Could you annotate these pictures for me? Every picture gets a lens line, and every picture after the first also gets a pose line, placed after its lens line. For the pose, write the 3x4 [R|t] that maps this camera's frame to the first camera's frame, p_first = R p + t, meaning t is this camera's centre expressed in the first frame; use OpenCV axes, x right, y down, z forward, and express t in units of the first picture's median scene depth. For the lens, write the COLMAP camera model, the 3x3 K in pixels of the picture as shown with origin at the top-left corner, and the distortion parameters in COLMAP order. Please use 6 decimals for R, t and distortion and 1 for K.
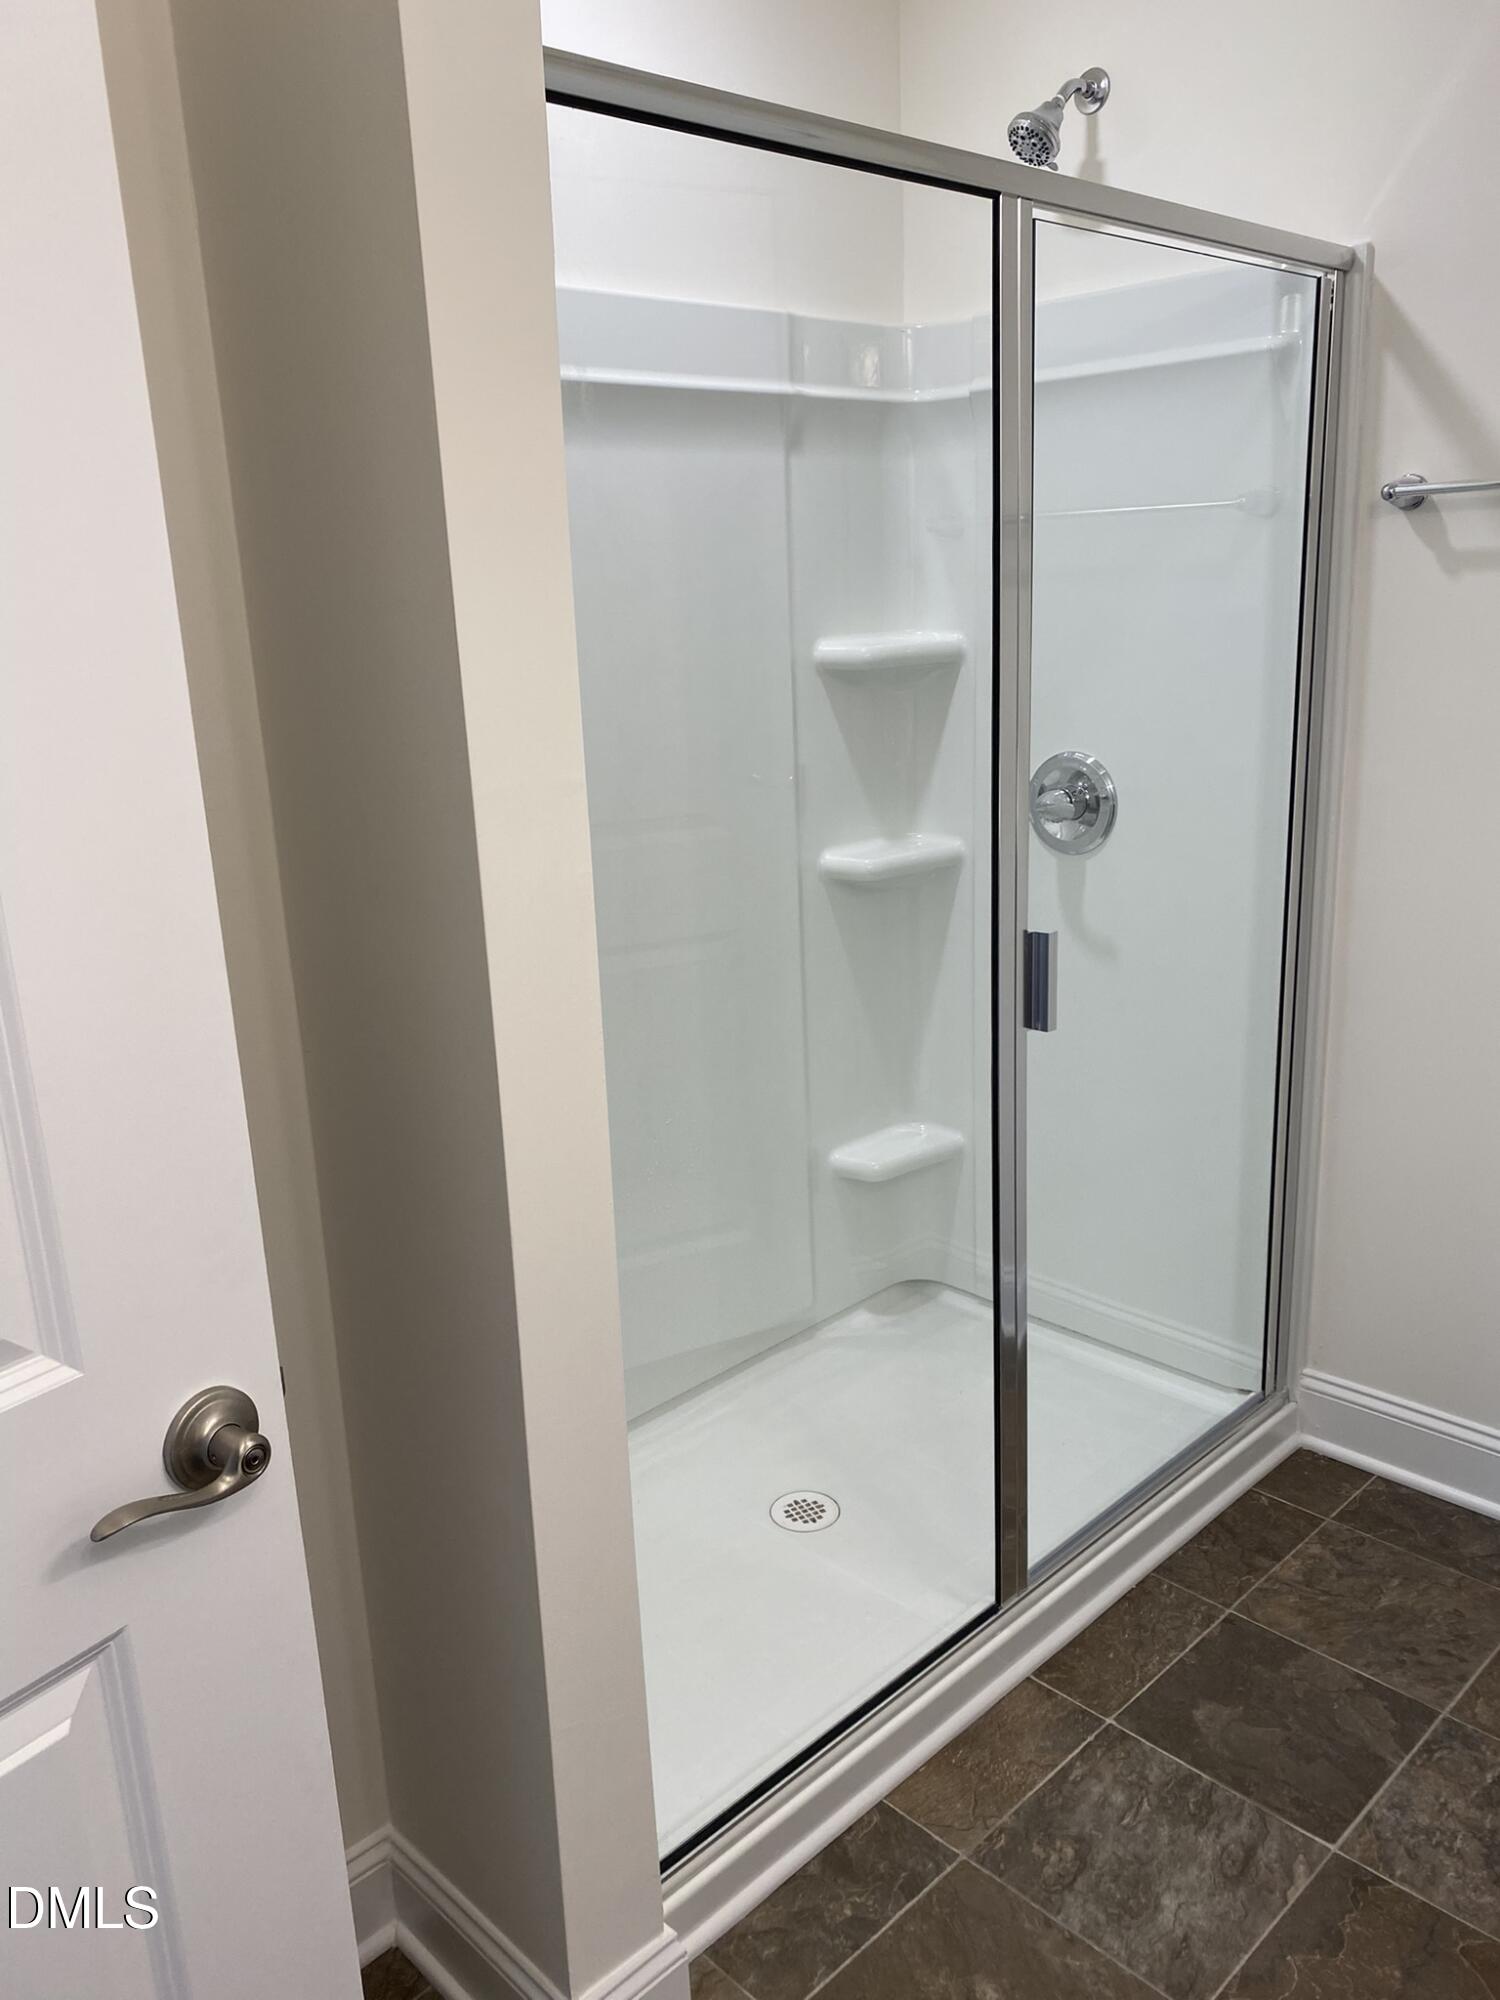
lens RADIAL K [[1510.0, 0, 750.7], [0, 1510.0, 993.5], [0, 0, 1]] dist [0.016270, -0.027688]
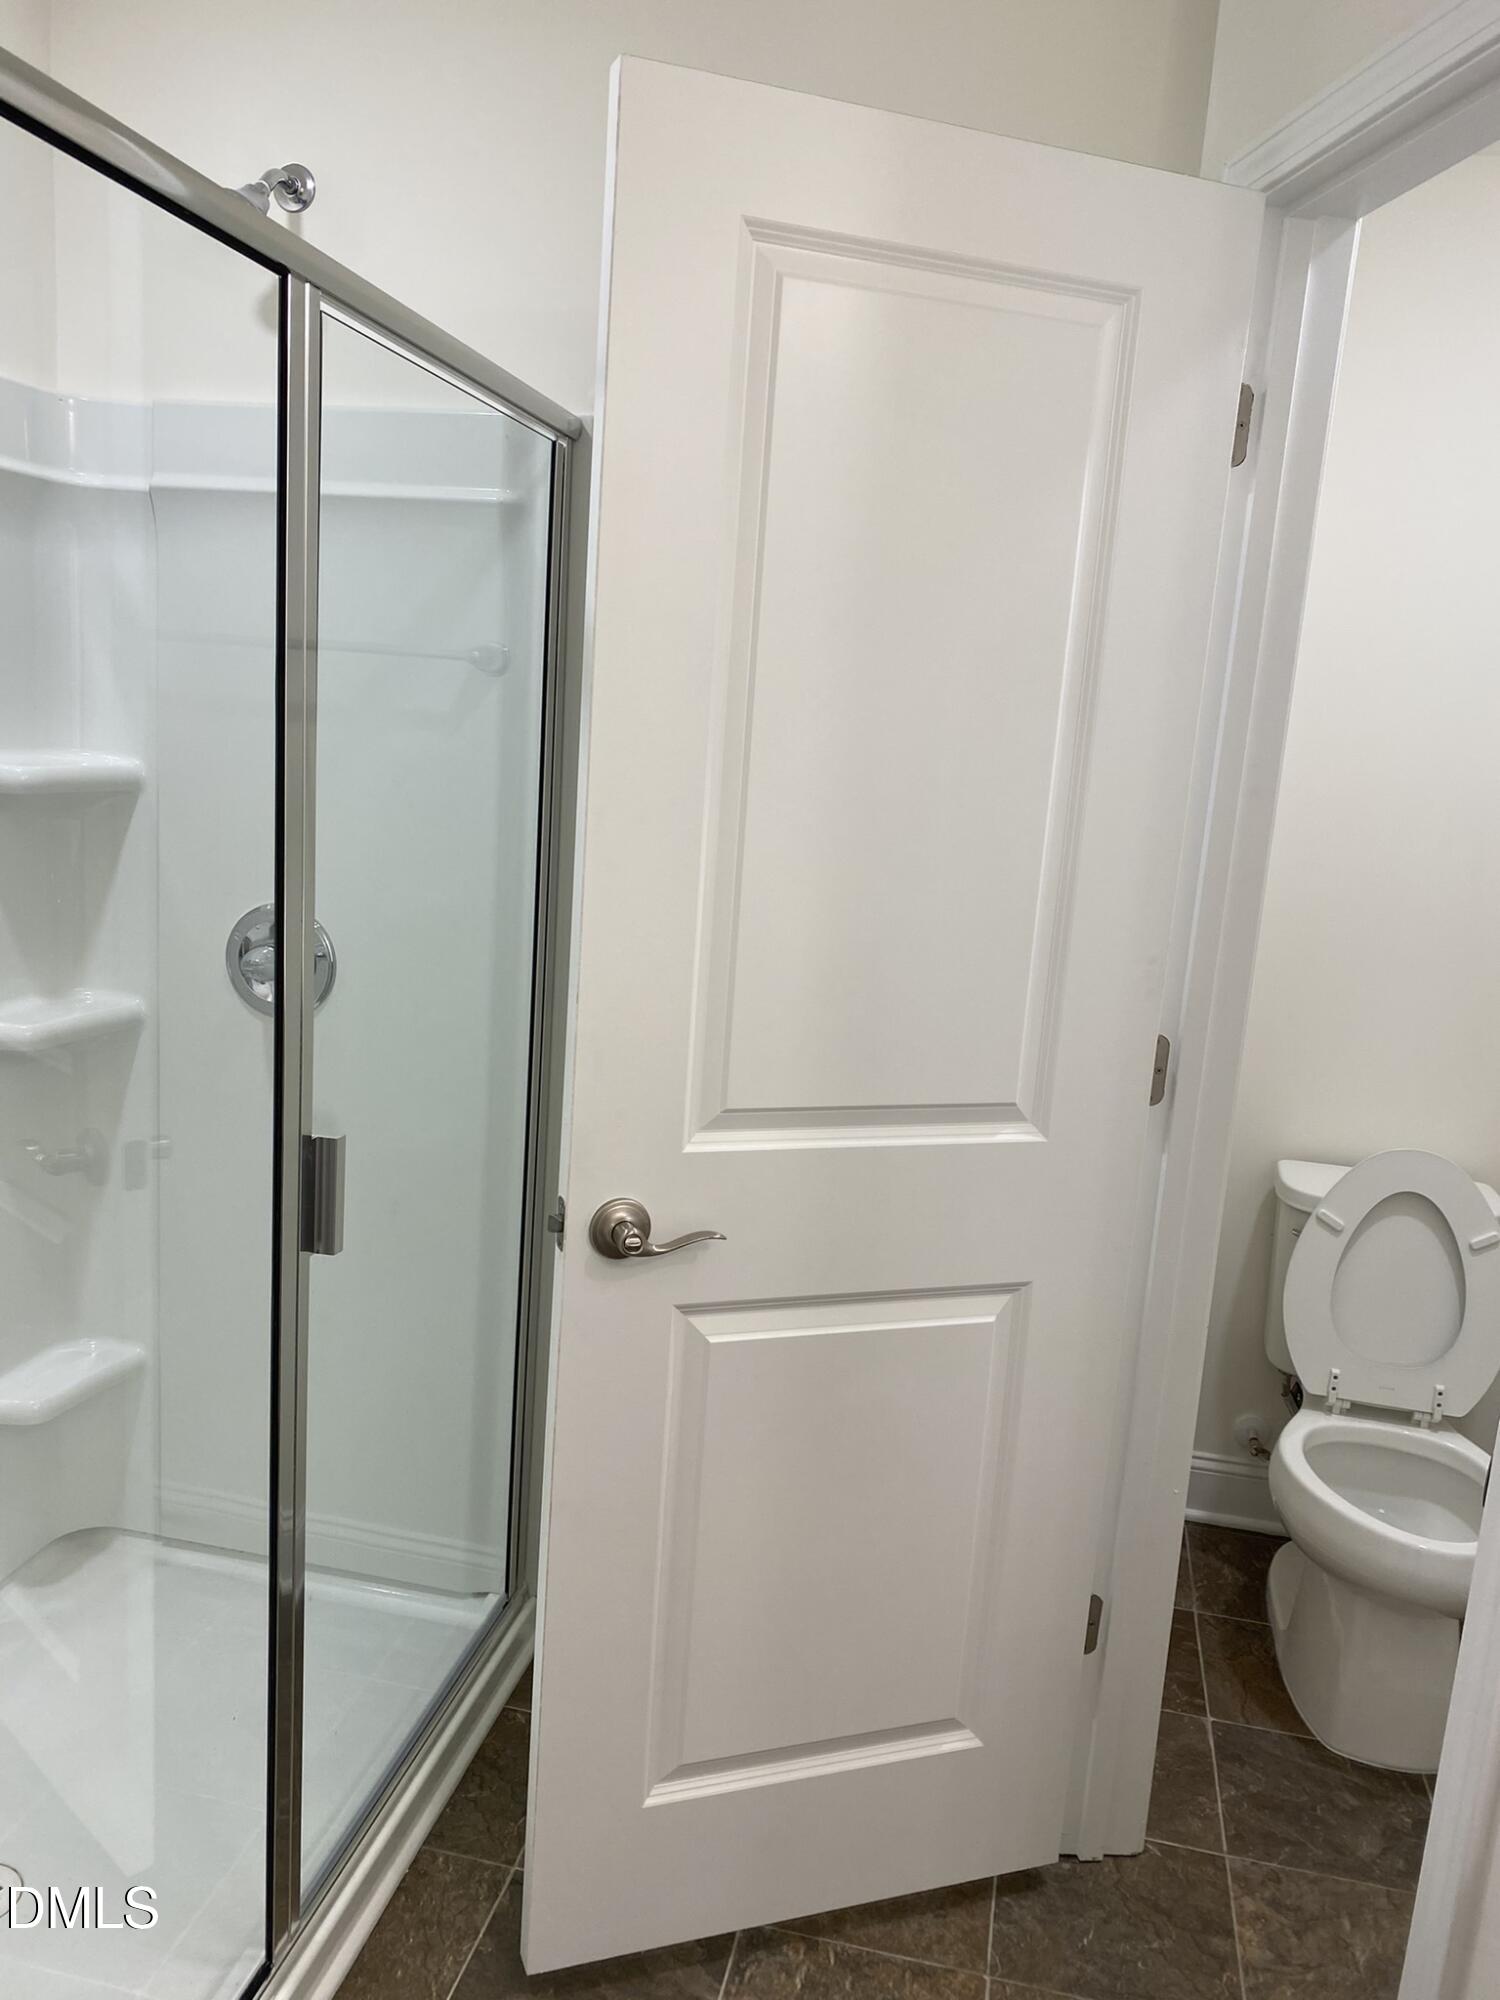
lens RADIAL K [[1510.0, 0, 740.4], [0, 1510.0, 1014.6], [0, 0, 1]] dist [0.016270, -0.027688]
pose [[0.832809, -0.005646, 0.553531, -0.063625], [0.041594, 0.997759, -0.052402, -0.043709], [-0.551995, 0.066664, 0.831178, 0.137149]]
